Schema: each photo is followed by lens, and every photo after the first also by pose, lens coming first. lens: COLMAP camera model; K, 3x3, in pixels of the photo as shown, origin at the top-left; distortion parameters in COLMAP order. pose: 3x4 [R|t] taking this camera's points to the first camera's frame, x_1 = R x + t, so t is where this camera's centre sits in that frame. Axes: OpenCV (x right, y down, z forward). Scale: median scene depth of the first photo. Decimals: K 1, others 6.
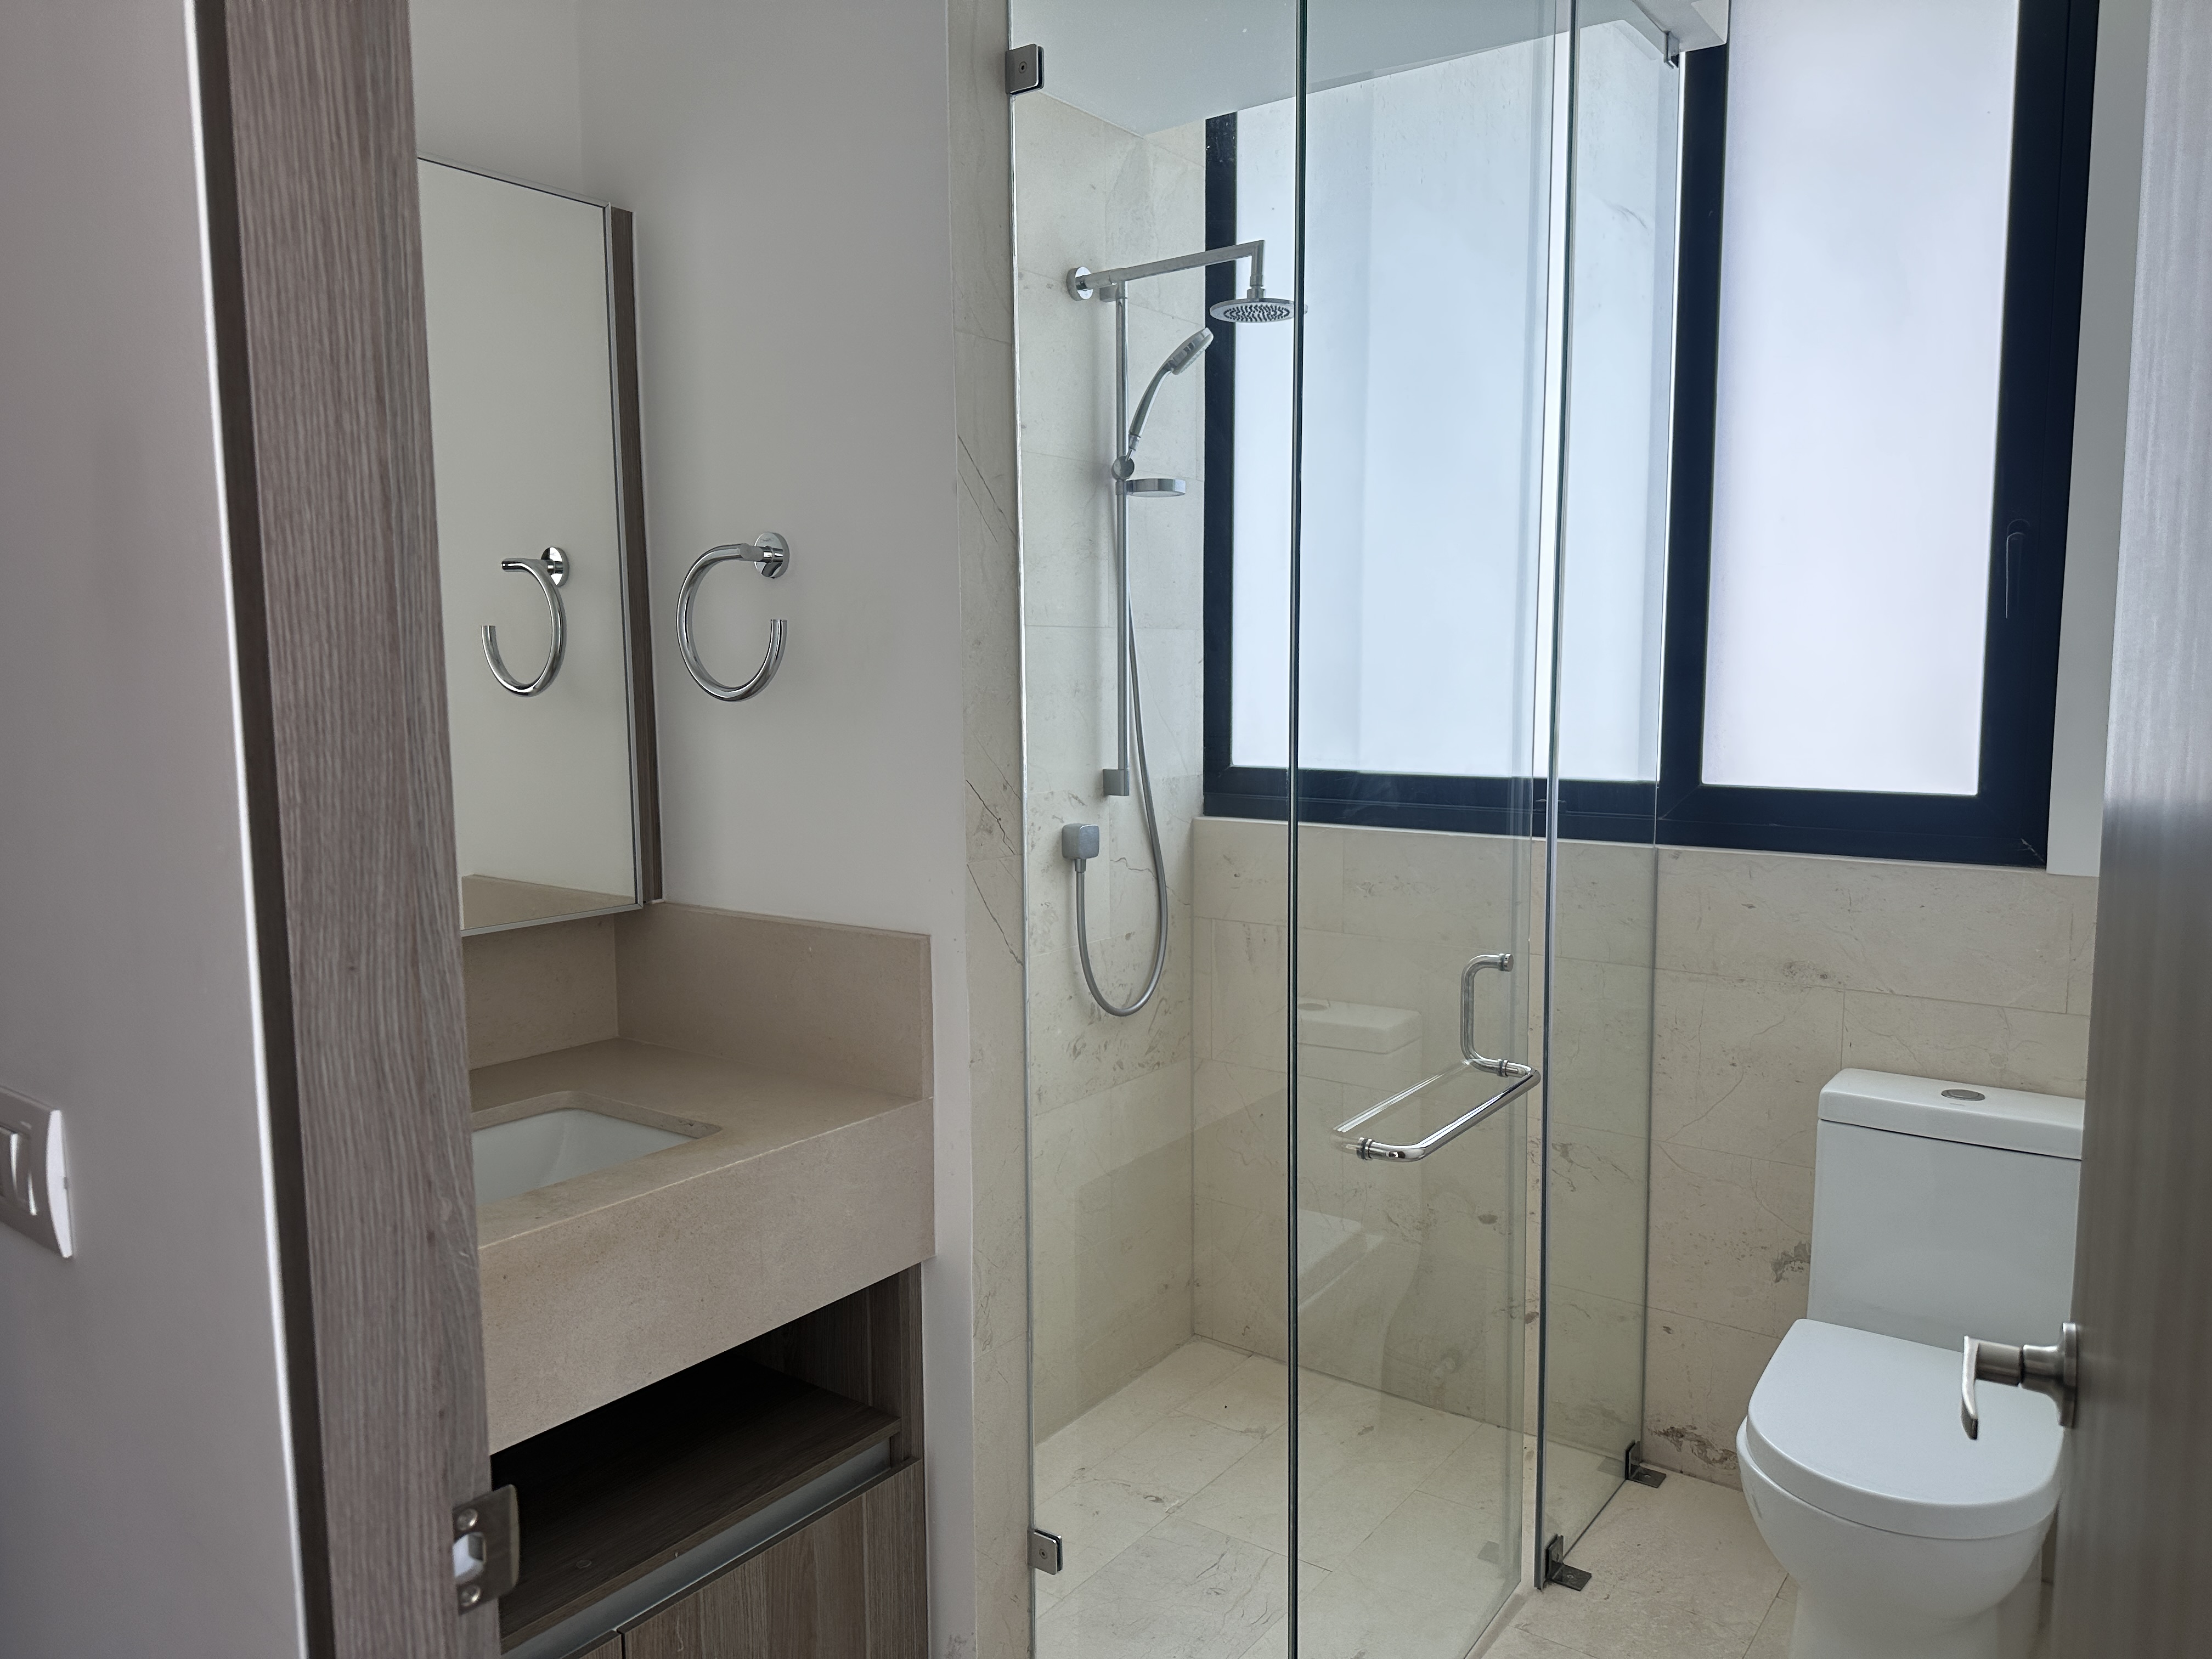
lens RADIAL K [[1536.4, 0, 1101.5], [0, 1536.4, 839.7], [0, 0, 1]] dist [0.127378, -0.186141]
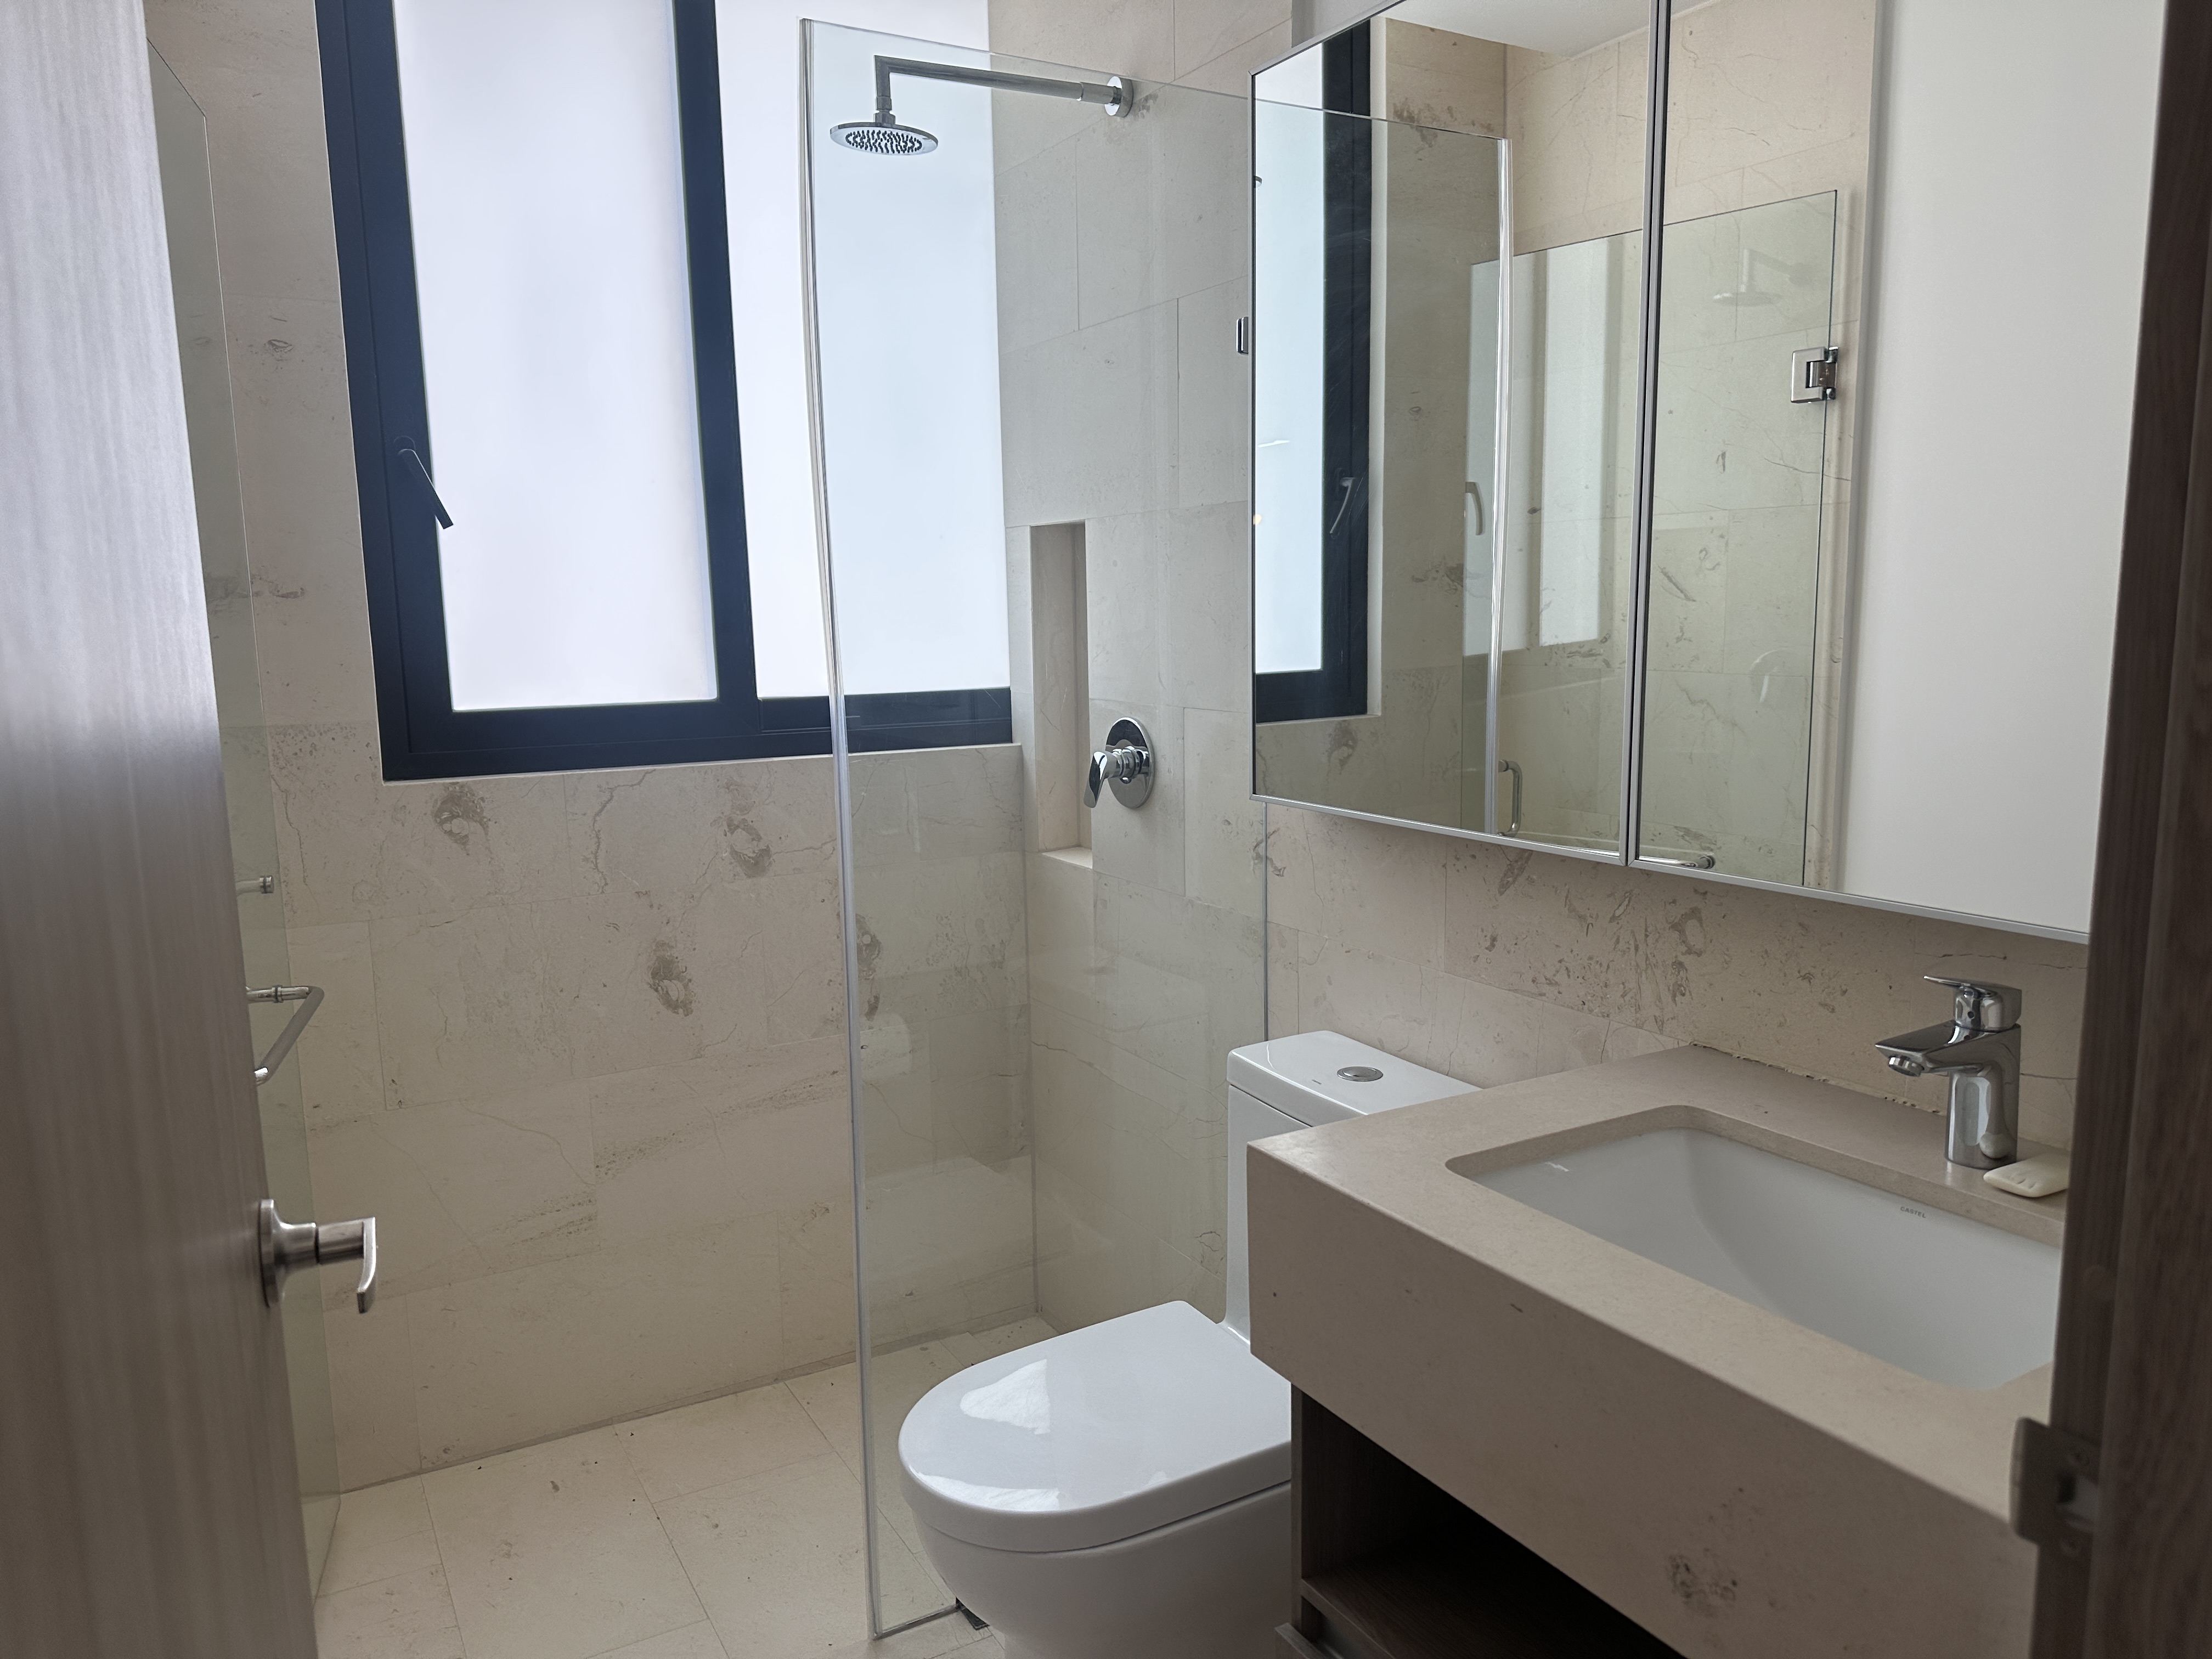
lens RADIAL K [[1536.4, 0, 1101.5], [0, 1536.4, 839.7], [0, 0, 1]] dist [0.127378, -0.186141]
pose [[0.370346, -0.156784, 0.915567, -0.551837], [0.117651, 0.985632, 0.121193, -0.047283], [-0.921413, 0.062834, 0.383471, 0.482515]]
